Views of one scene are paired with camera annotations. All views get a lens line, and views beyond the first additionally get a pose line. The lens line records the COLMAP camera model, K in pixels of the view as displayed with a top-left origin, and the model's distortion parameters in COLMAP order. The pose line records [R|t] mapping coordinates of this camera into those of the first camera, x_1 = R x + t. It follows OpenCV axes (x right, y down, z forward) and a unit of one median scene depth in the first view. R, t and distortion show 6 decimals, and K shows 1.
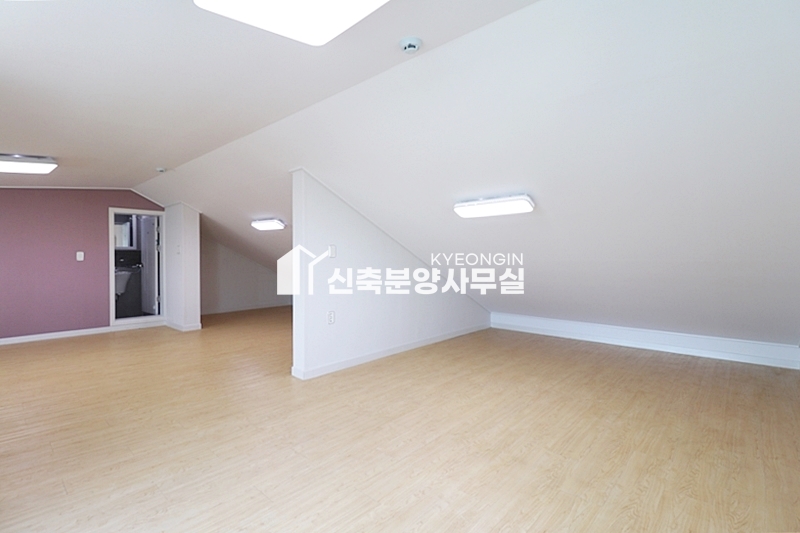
lens RADIAL K [[373.2, 0, 401.6], [0, 373.2, 257.3], [0, 0, 1]] dist [-0.008887, -0.000858]
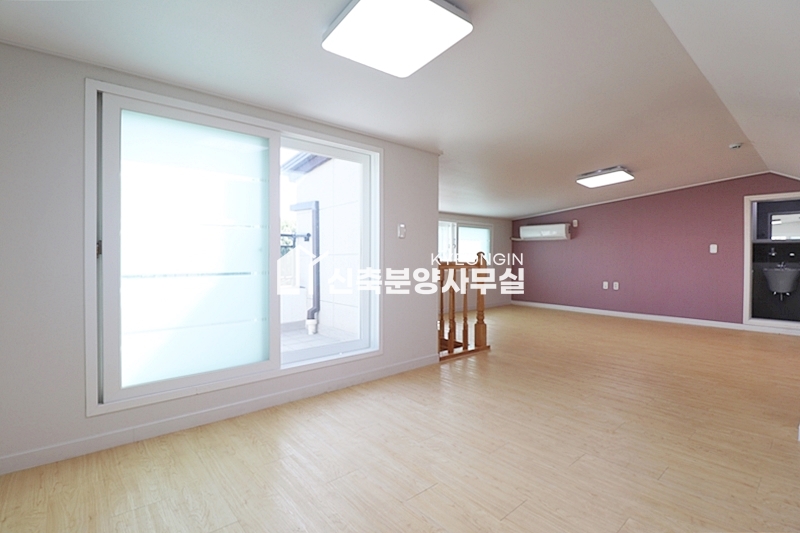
lens RADIAL K [[373.2, 0, 401.6], [0, 373.2, 257.3], [0, 0, 1]] dist [-0.008887, -0.000858]
pose [[-0.084329, 0.009979, -0.996388, 0.356390], [-0.010040, 0.999891, 0.010864, 0.029023], [0.996387, 0.010920, -0.084220, 0.379248]]
